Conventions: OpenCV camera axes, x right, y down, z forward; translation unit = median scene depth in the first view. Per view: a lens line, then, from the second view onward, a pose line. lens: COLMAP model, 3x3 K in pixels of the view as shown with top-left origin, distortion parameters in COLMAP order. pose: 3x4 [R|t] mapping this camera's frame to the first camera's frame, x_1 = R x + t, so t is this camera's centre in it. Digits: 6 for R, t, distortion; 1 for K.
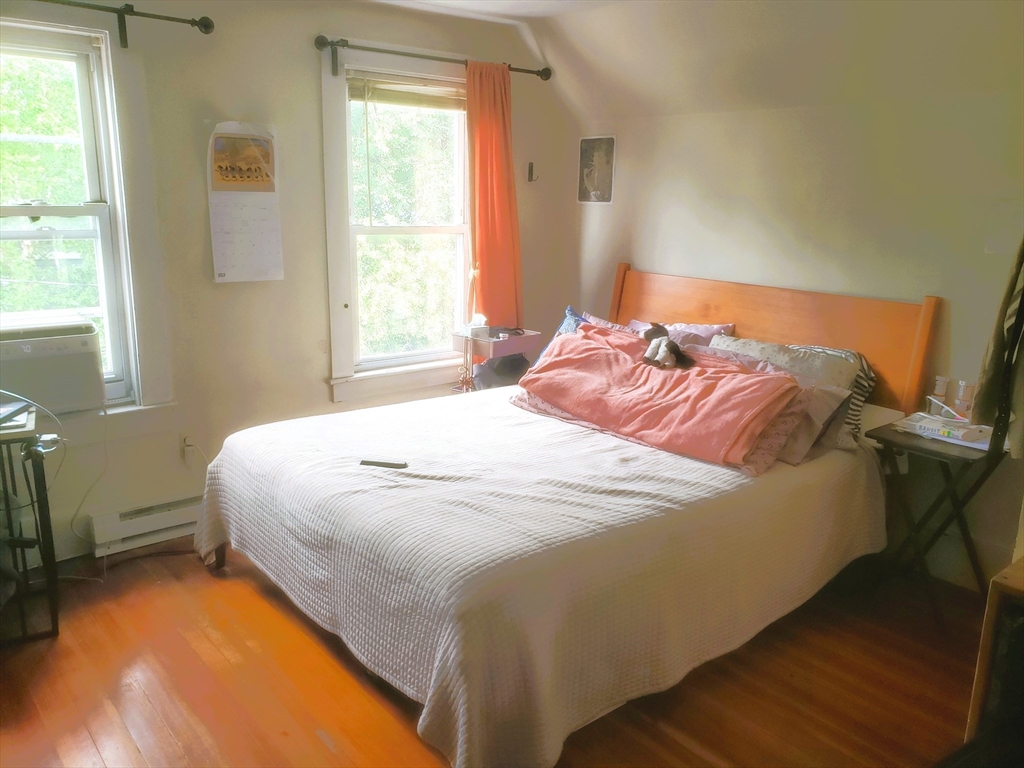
lens RADIAL K [[791.1, 0, 512.0], [0, 791.1, 384.0], [0, 0, 1]] dist [0.008951, -0.029856]
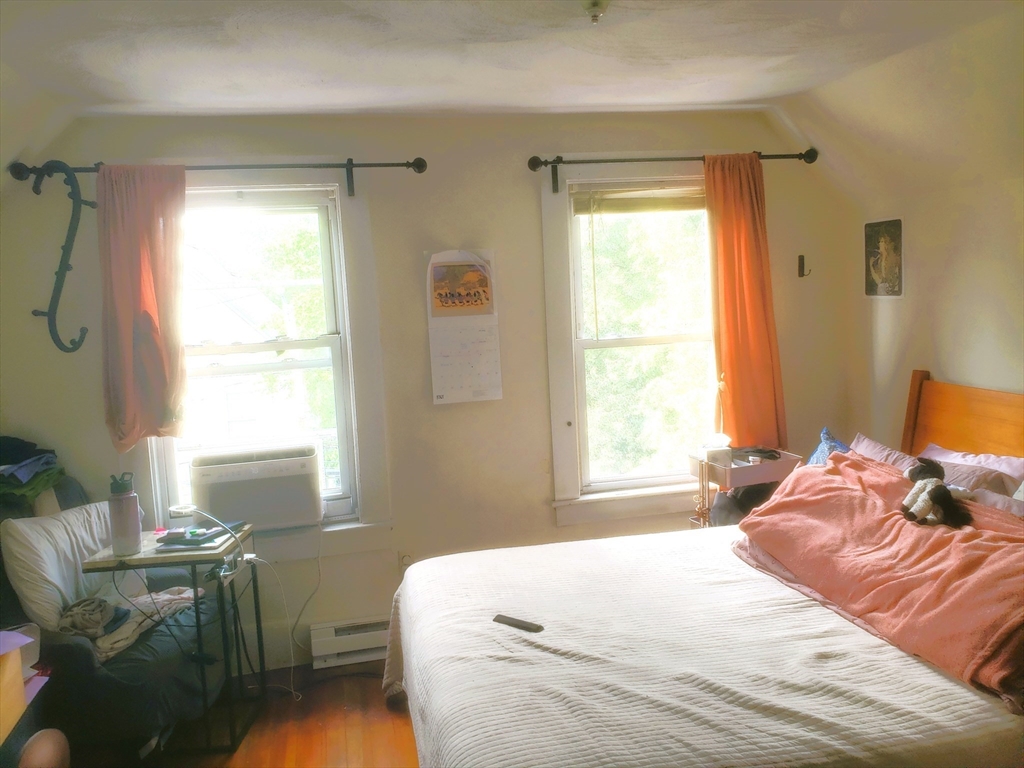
lens RADIAL K [[791.5, 0, 524.0], [0, 791.5, 362.6], [0, 0, 1]] dist [0.044870, -0.079233]
pose [[0.884542, -0.020351, -0.466017, 0.213173], [-0.038783, 0.992380, -0.116951, -0.068557], [0.464846, 0.121521, 0.877012, 0.152648]]
